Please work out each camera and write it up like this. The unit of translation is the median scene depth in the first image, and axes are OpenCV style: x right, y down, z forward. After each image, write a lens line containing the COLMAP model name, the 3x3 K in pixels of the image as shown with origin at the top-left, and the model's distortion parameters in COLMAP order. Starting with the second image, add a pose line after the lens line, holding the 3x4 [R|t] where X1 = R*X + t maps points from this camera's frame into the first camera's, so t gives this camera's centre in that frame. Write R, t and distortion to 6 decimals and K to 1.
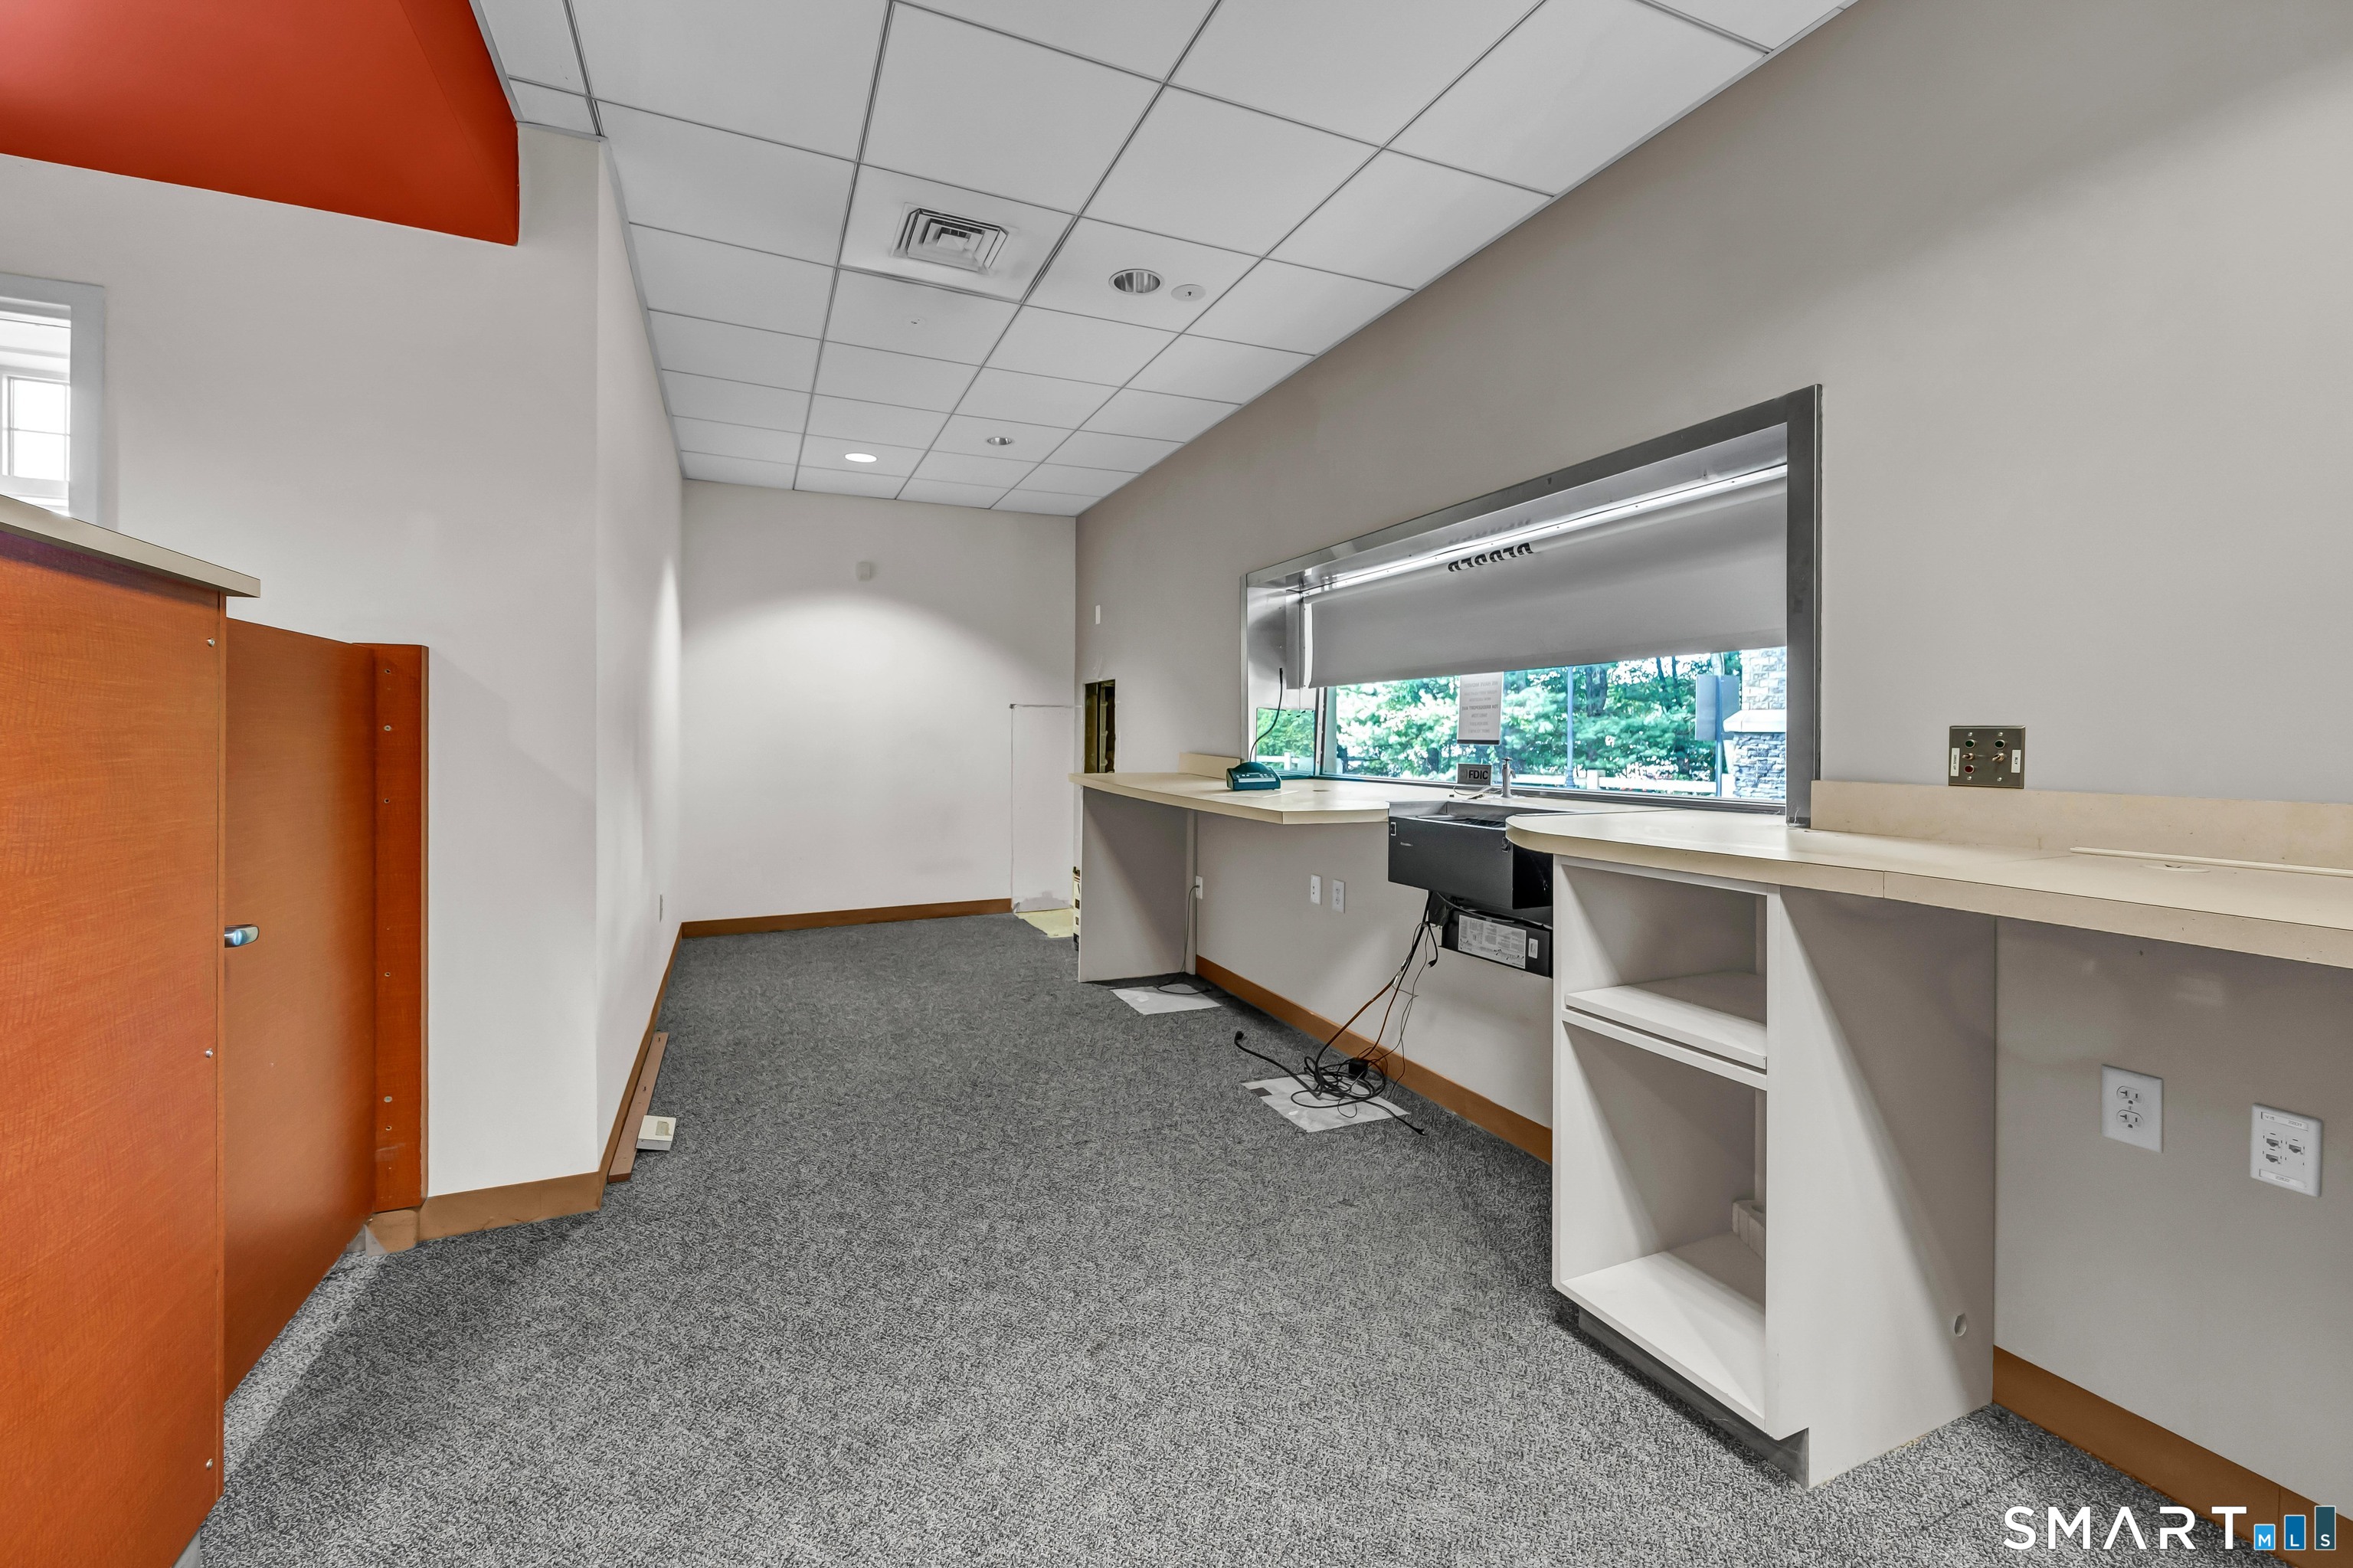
lens RADIAL K [[947.3, 0, 1152.8], [0, 947.3, 740.3], [0, 0, 1]] dist [-0.005332, 0.000991]
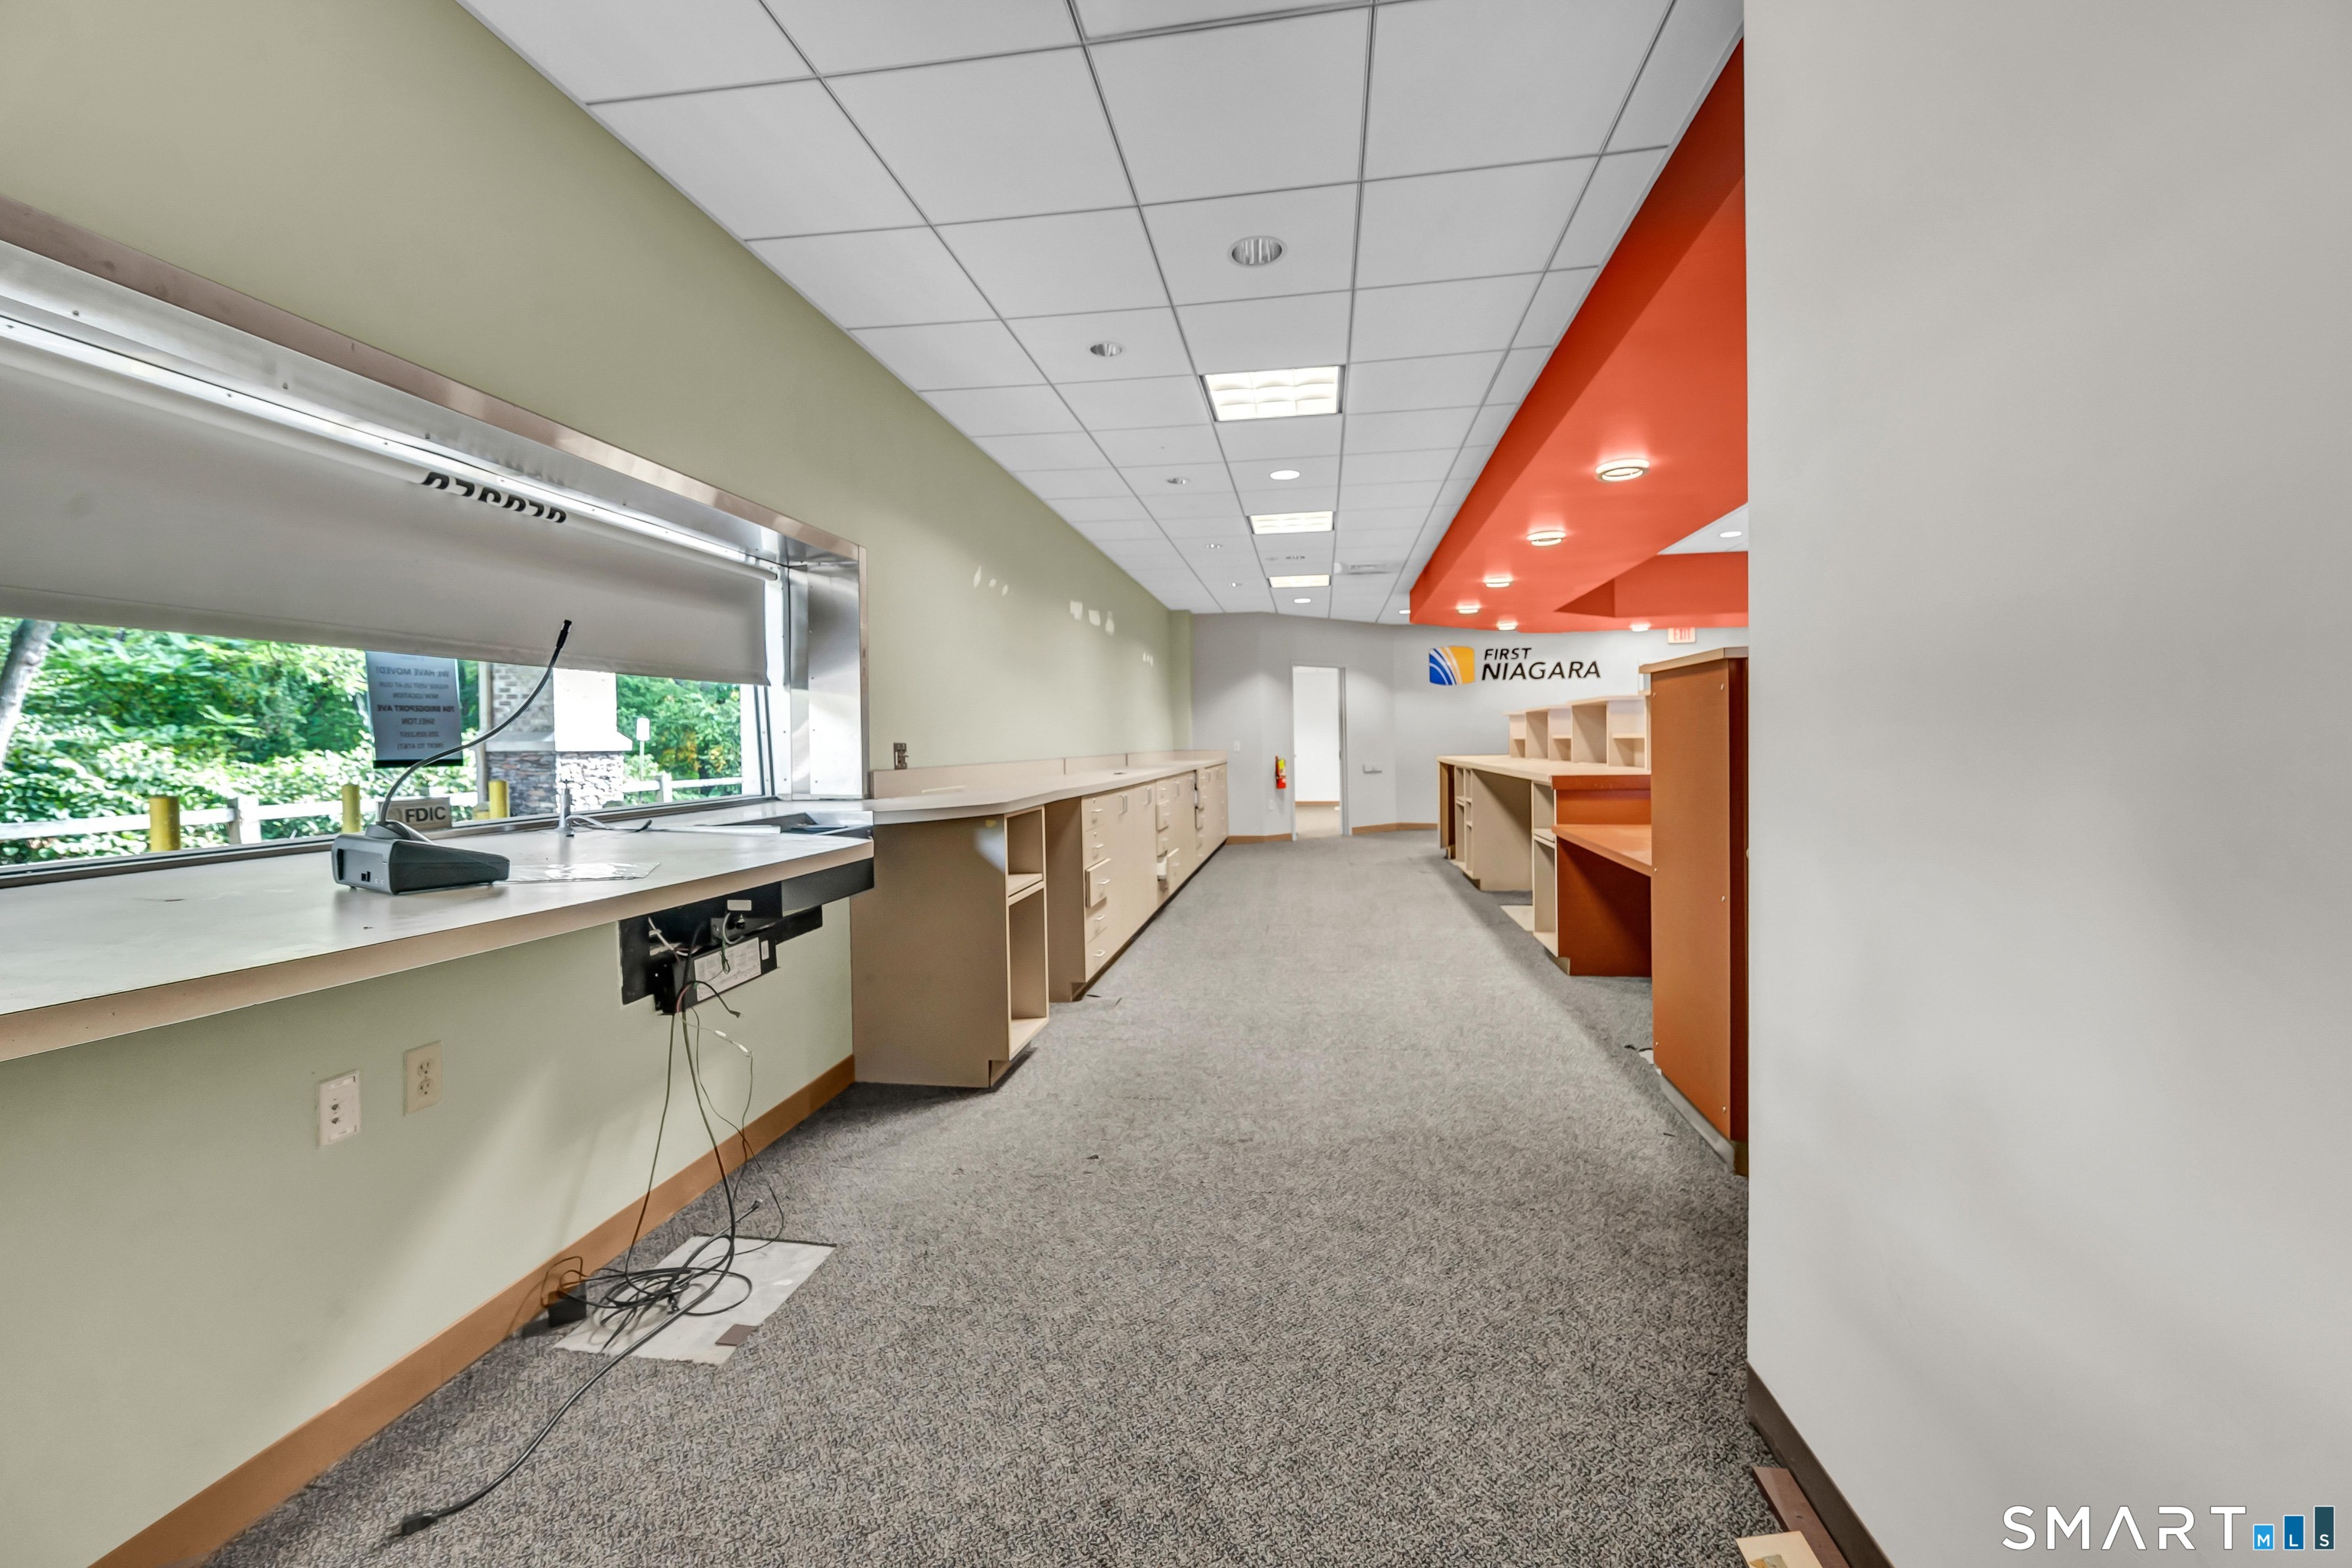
lens RADIAL K [[946.9, 0, 1178.6], [0, 946.9, 771.8], [0, 0, 1]] dist [-0.005332, 0.000991]
pose [[-0.850819, -0.004375, 0.525440, -0.535879], [0.017158, 0.999201, 0.036102, -0.009369], [-0.525178, 0.039731, -0.850064, 1.624541]]
